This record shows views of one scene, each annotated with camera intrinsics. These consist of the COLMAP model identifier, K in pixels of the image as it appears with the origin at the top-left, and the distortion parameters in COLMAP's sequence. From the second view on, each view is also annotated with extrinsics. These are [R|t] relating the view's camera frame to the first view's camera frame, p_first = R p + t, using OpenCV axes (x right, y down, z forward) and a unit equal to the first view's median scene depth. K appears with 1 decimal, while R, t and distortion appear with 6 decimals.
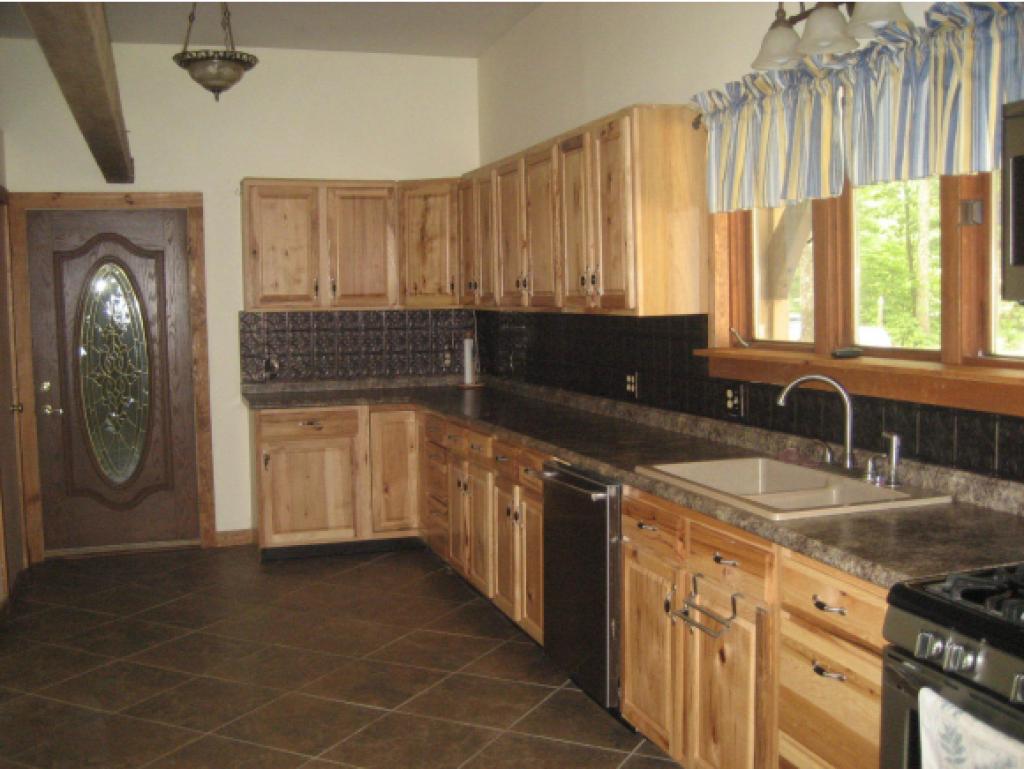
lens RADIAL K [[1061.3, 0, 512.0], [0, 1061.3, 384.5], [0, 0, 1]] dist [-0.150267, 0.187009]
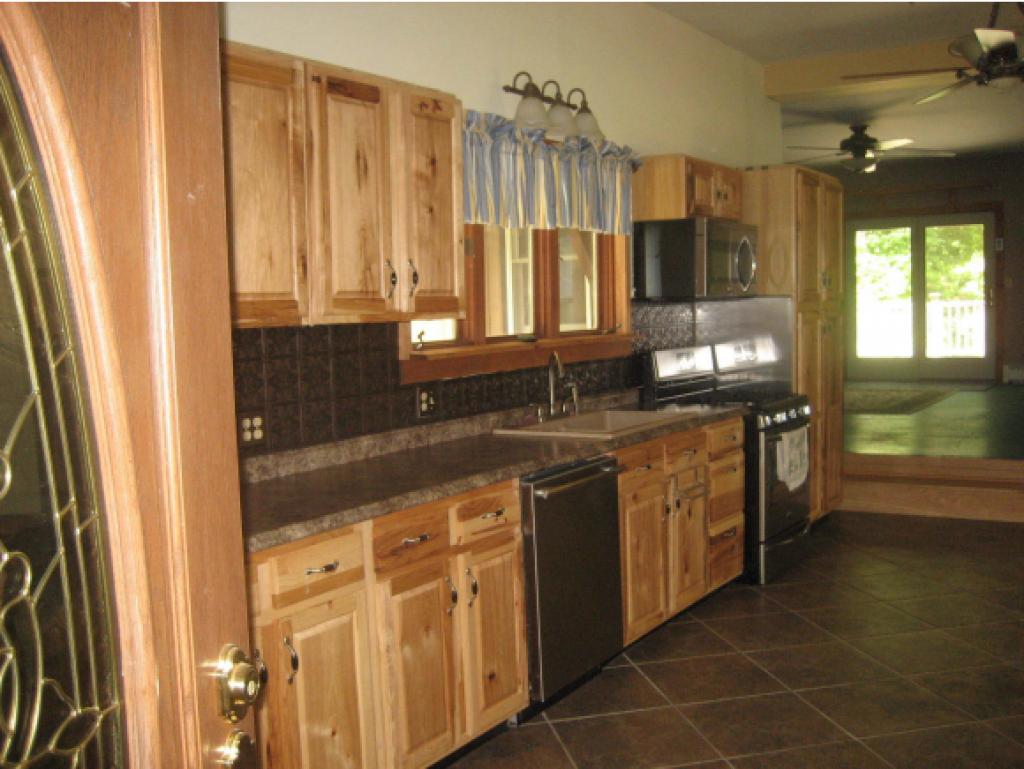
lens RADIAL K [[1061.3, 0, 512.0], [0, 1061.3, 384.5], [0, 0, 1]] dist [-0.150267, 0.187009]
pose [[-0.619568, -0.034633, 0.784179, -0.658401], [0.099316, 0.987538, 0.122083, -0.121003], [-0.778635, 0.153520, -0.608408, 1.574274]]
